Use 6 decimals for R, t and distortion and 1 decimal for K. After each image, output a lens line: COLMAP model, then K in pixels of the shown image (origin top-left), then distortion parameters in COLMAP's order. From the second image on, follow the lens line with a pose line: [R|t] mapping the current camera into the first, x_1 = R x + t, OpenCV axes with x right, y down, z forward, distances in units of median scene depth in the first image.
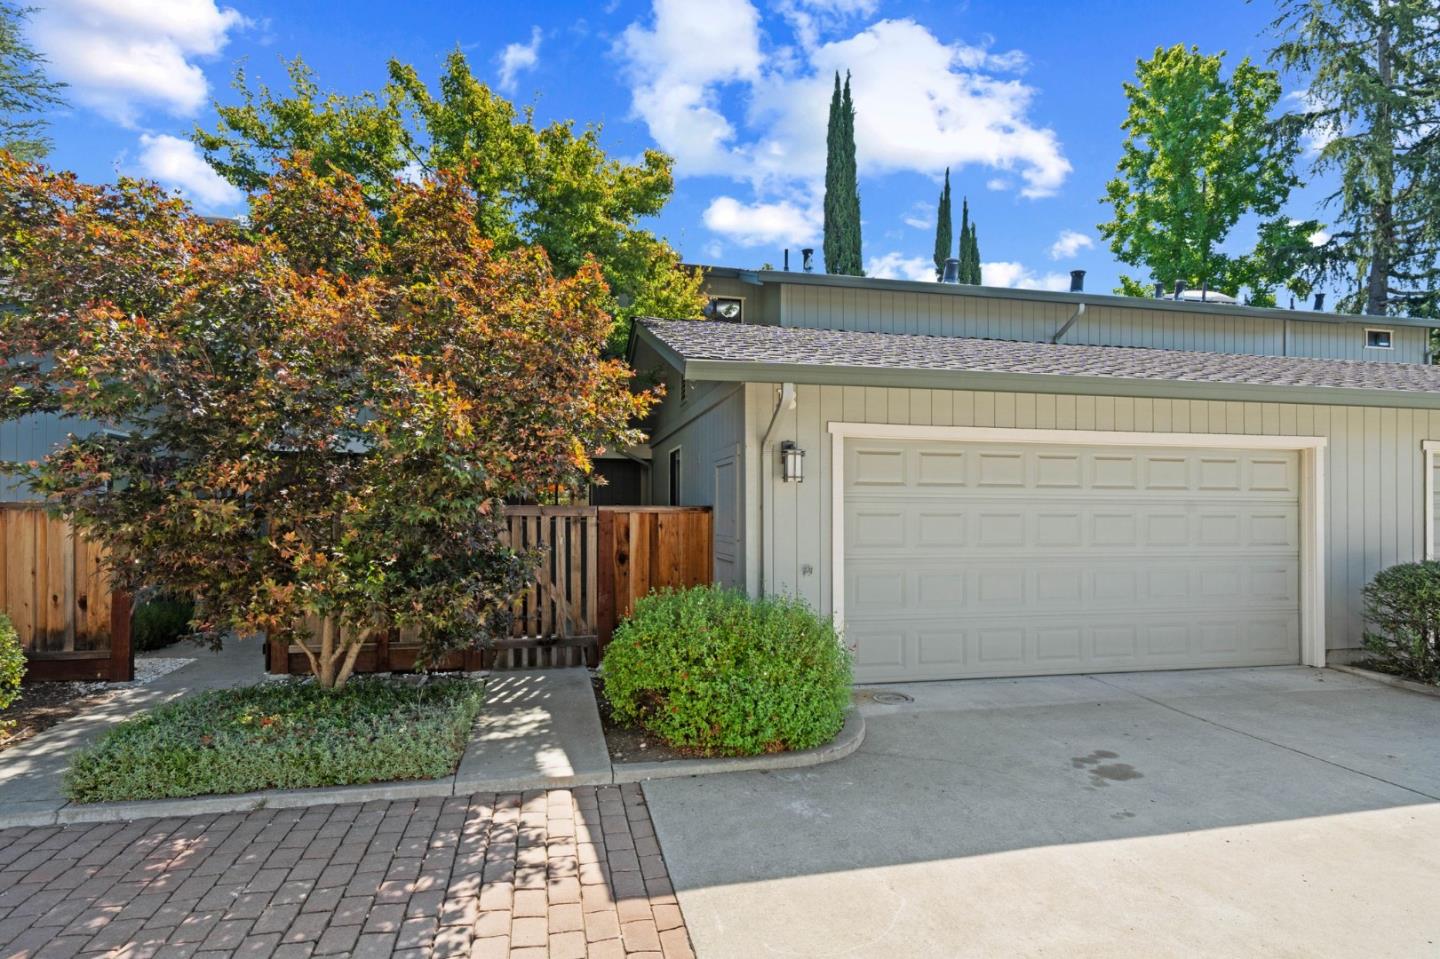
lens RADIAL K [[699.1, 0, 714.0], [0, 699.1, 480.1], [0, 0, 1]] dist [-0.000148, 0.000767]
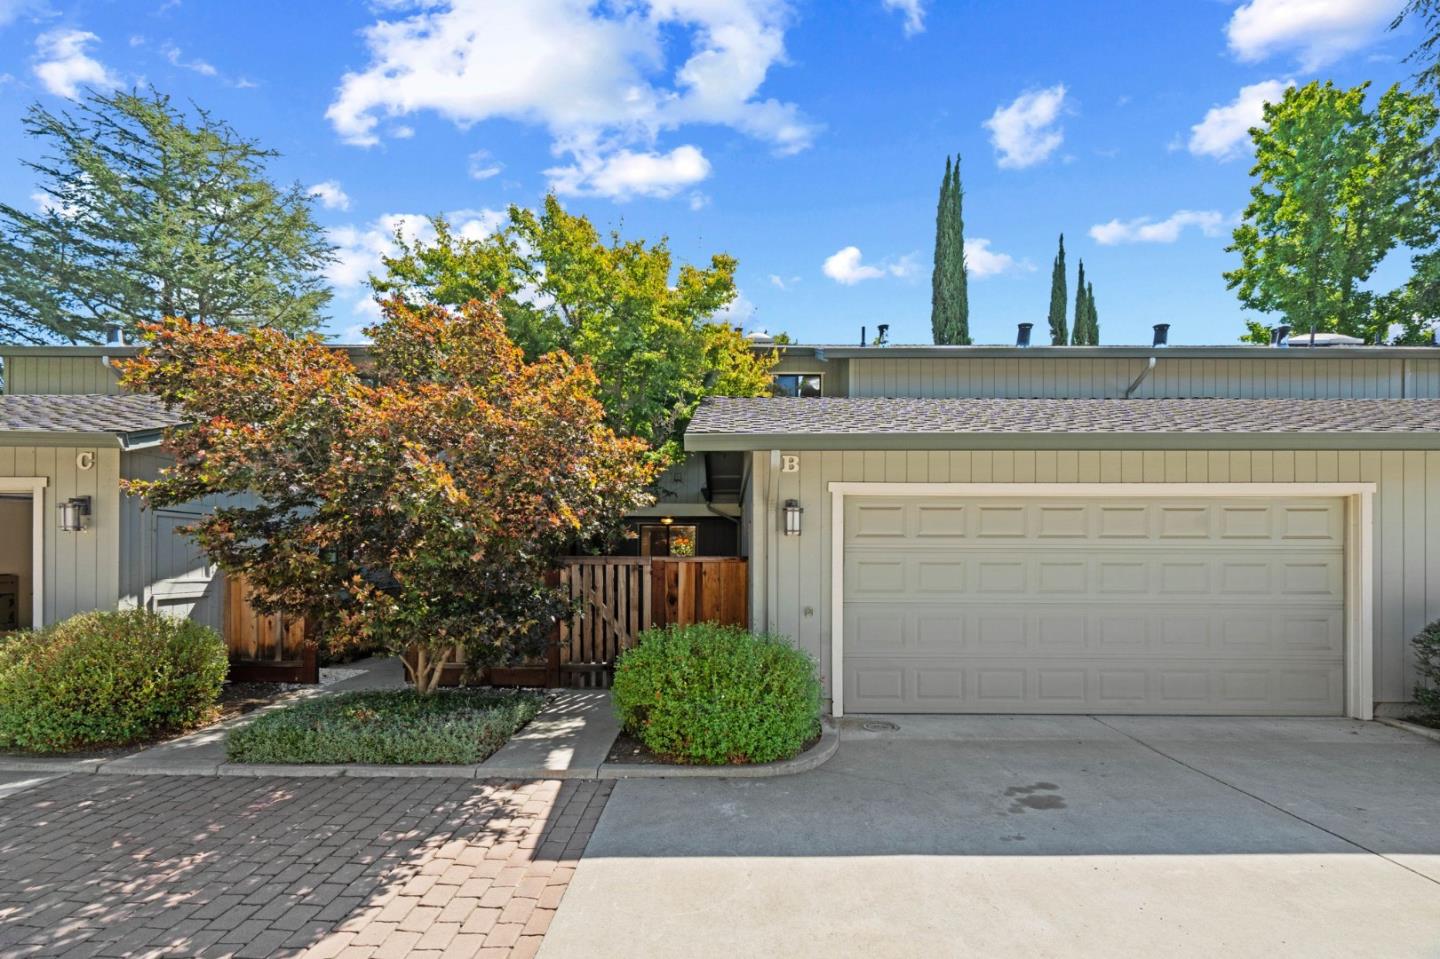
lens RADIAL K [[613.8, 0, 721.2], [0, 613.8, 530.9], [0, 0, 1]] dist [-0.003896, 0.000151]
pose [[0.978142, -0.011725, -0.207607, 0.191108], [0.010615, 0.999923, -0.006459, 0.001115], [0.207667, 0.004114, 0.978191, -0.017010]]
